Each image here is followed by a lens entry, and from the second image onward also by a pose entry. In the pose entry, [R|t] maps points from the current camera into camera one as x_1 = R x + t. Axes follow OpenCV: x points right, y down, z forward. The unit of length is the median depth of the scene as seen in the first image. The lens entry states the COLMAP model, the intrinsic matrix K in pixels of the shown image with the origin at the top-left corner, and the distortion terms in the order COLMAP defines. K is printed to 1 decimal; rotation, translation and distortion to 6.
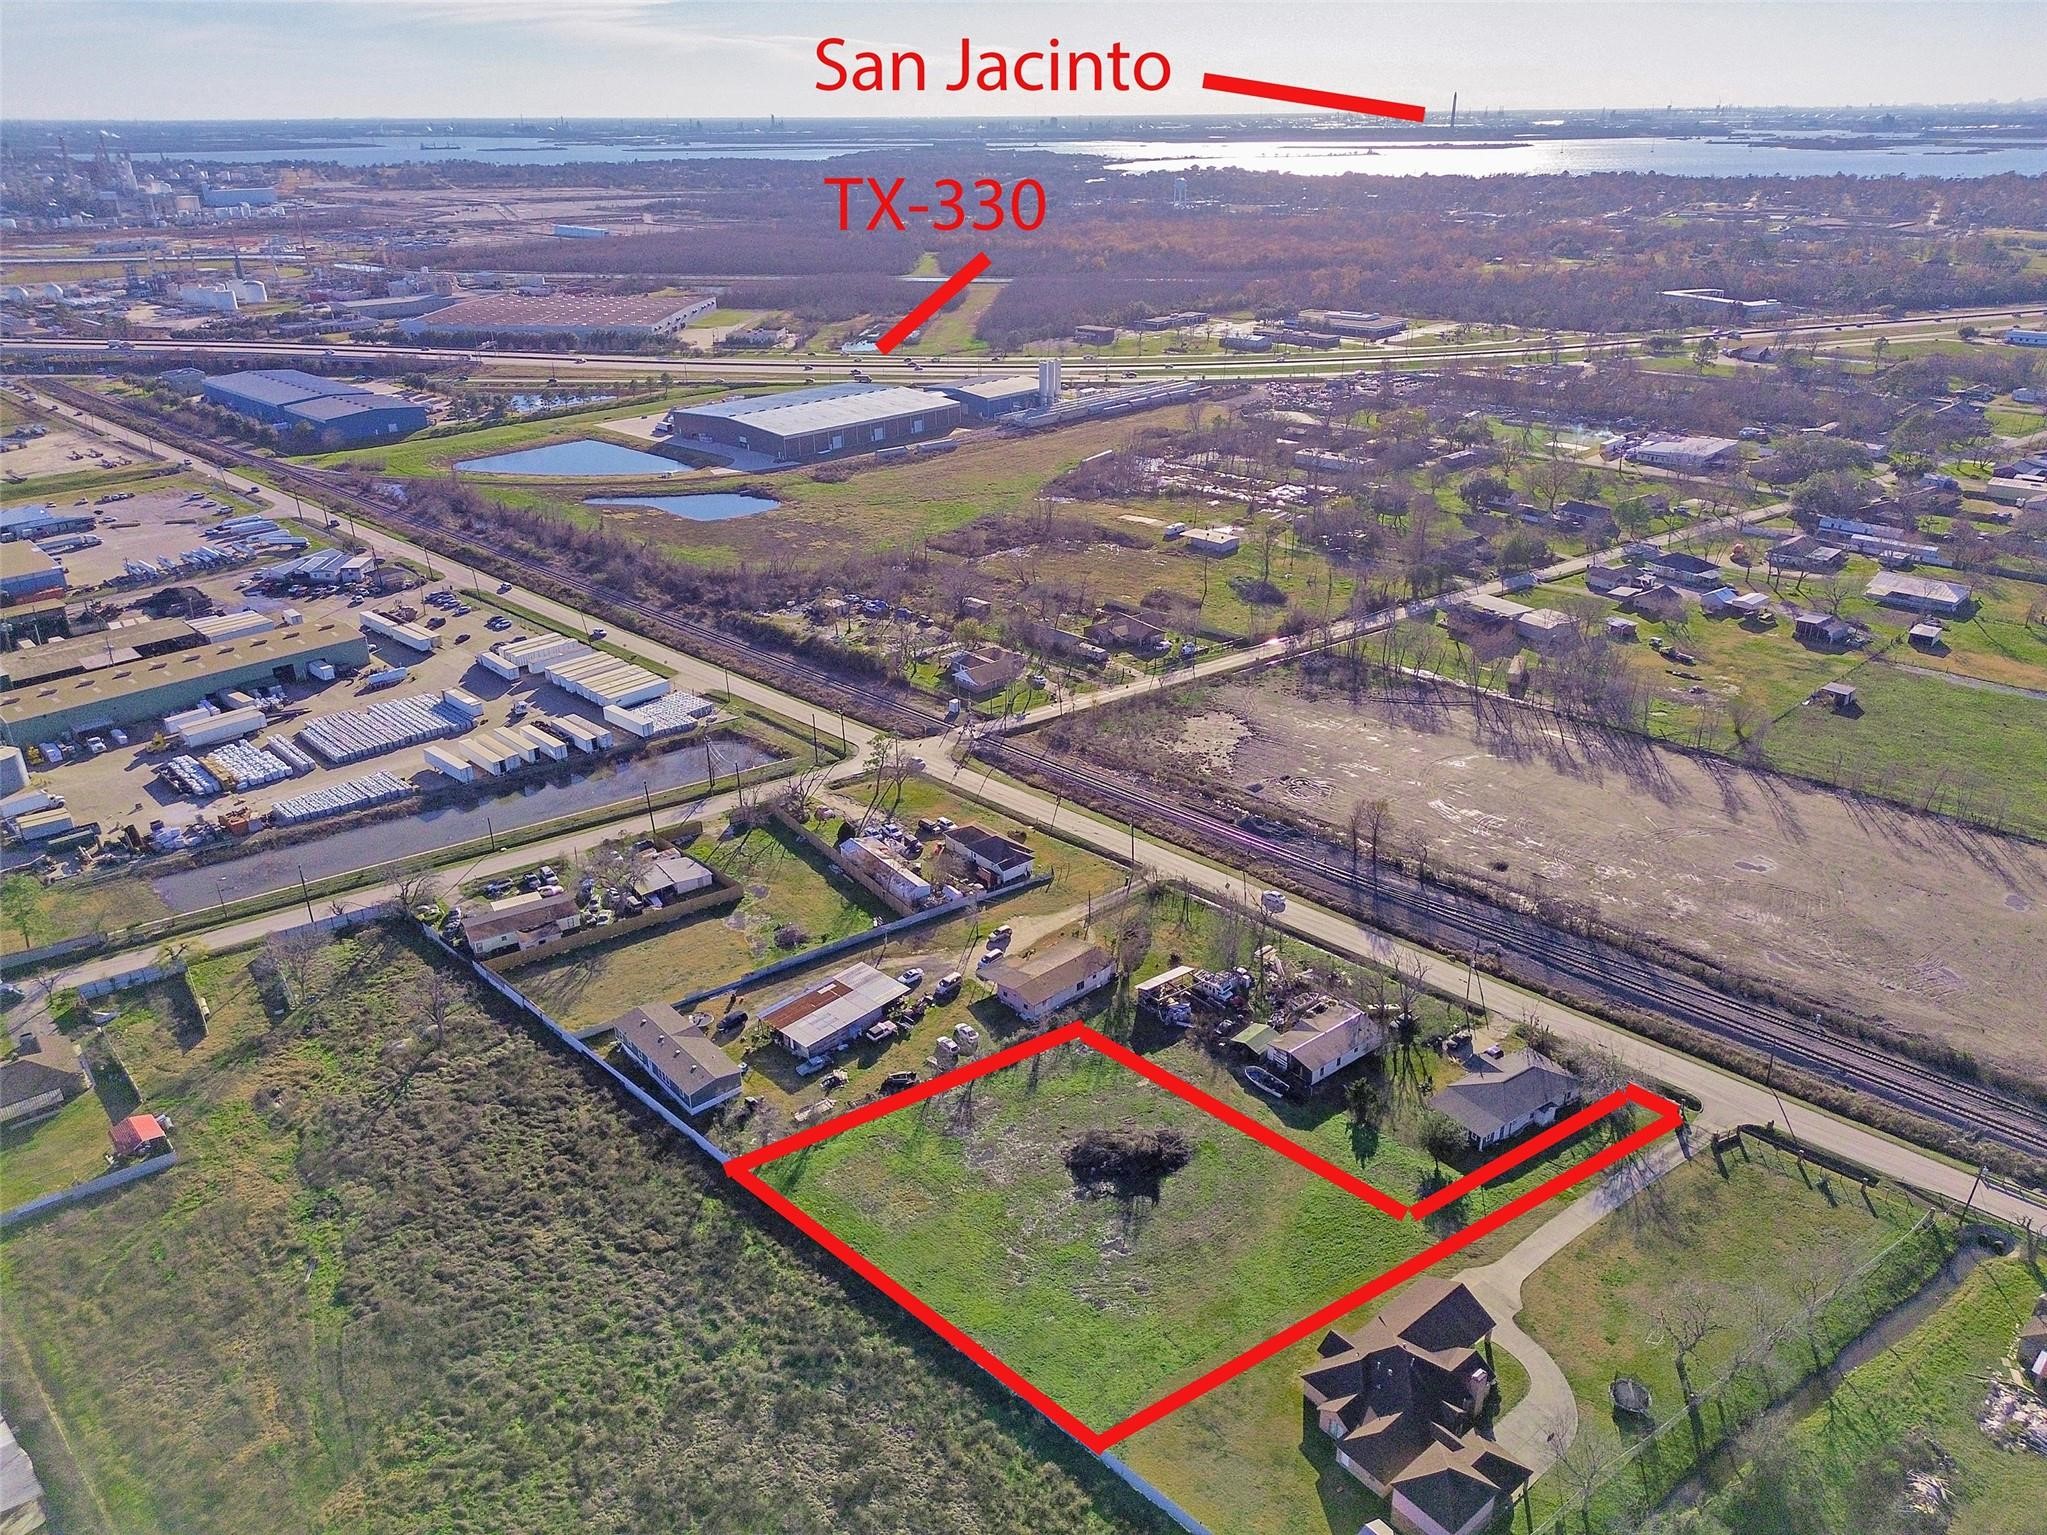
lens RADIAL K [[1438.7, 0, 1031.3], [0, 1438.7, 773.3], [0, 0, 1]] dist [0.083183, -0.090978]
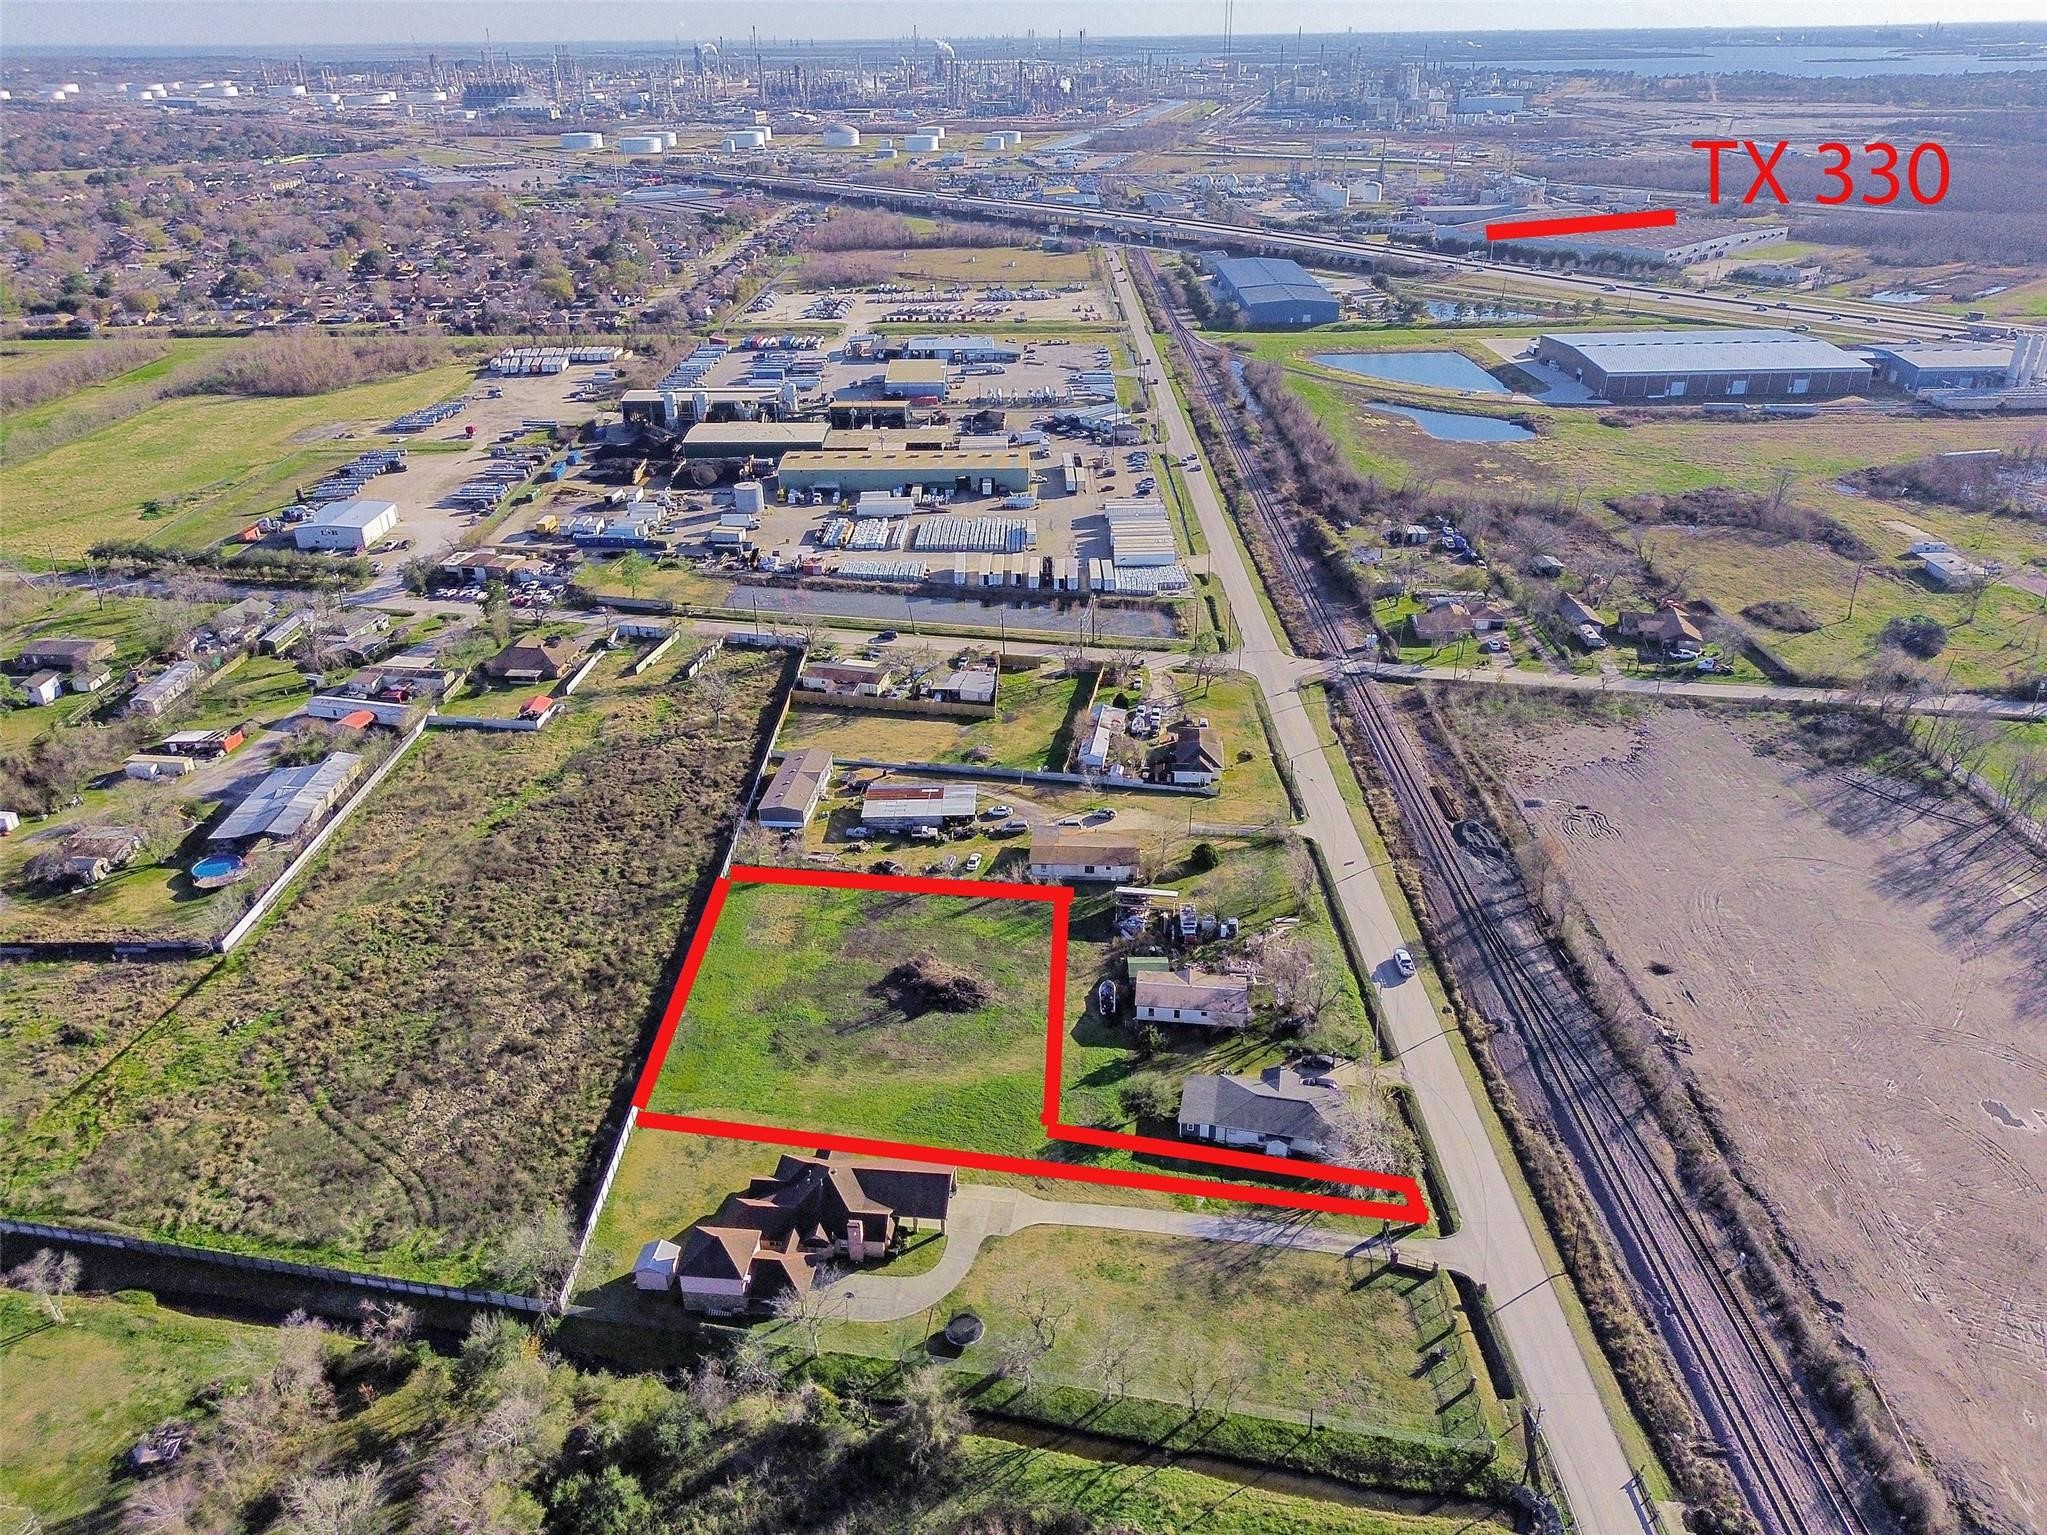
lens RADIAL K [[1438.7, 0, 1031.3], [0, 1438.7, 773.3], [0, 0, 1]] dist [0.083183, -0.090978]
pose [[0.694555, 0.328207, -0.640214, 0.550857], [-0.295403, 0.941505, 0.162188, -0.066150], [0.655996, 0.076473, 0.750881, 0.139432]]
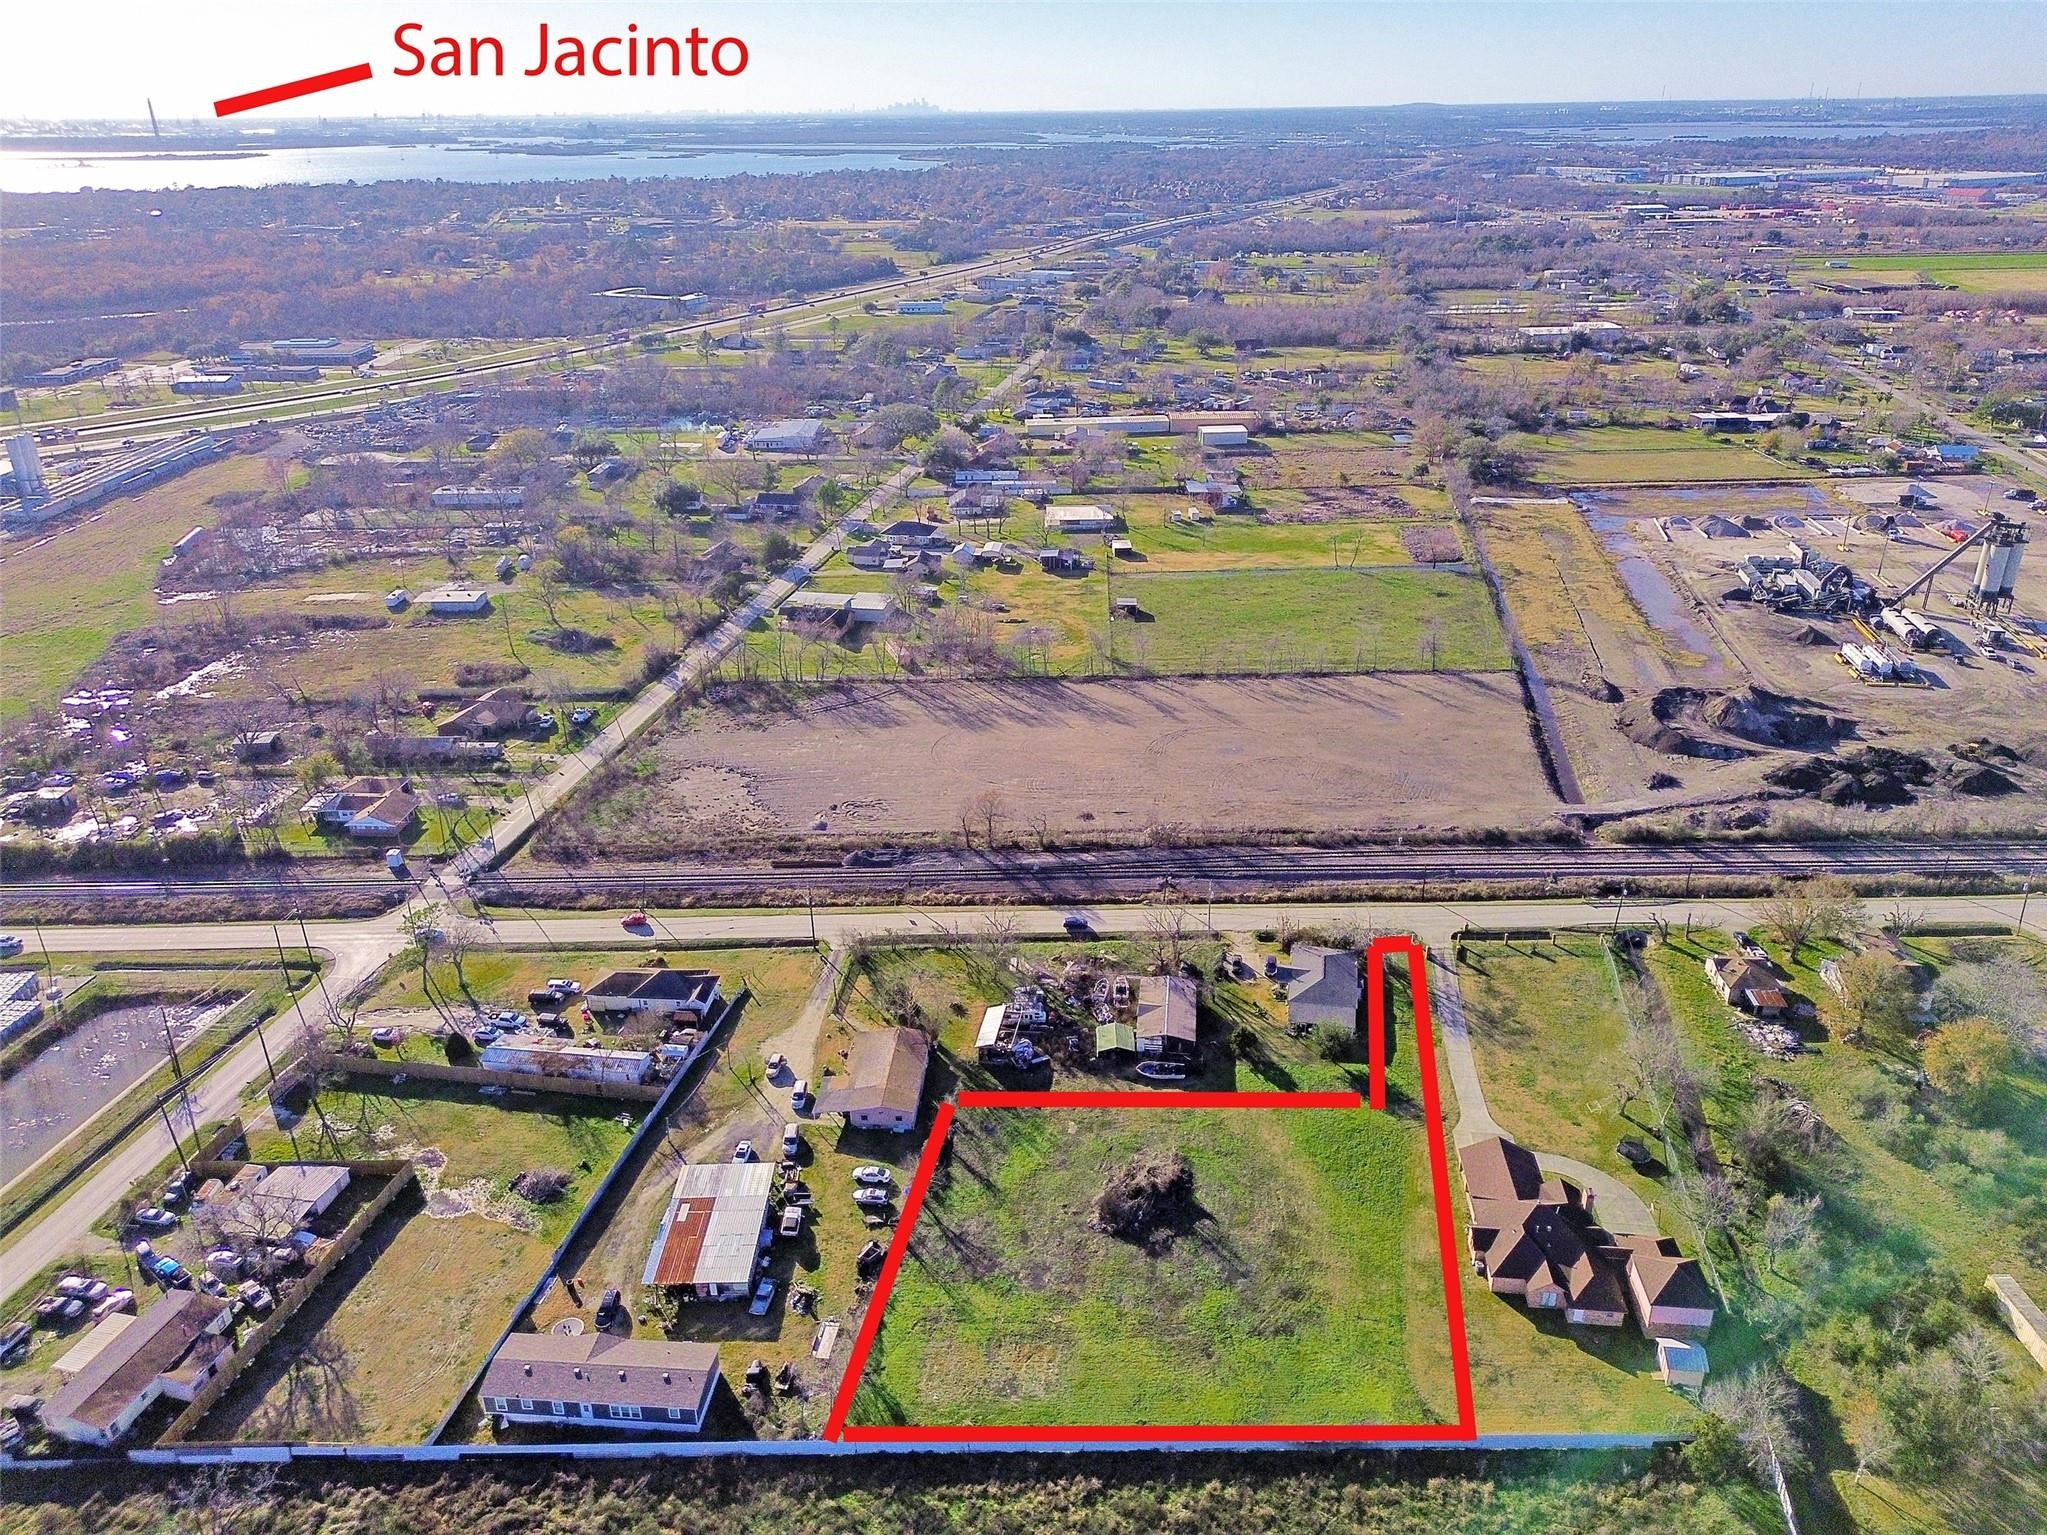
lens RADIAL K [[1438.7, 0, 1031.3], [0, 1438.7, 773.3], [0, 0, 1]] dist [0.083183, -0.090978]
pose [[0.717758, -0.293095, 0.631601, -0.362295], [0.296082, 0.949469, 0.104131, -0.087766], [-0.630206, 0.112265, 0.768269, 0.197499]]
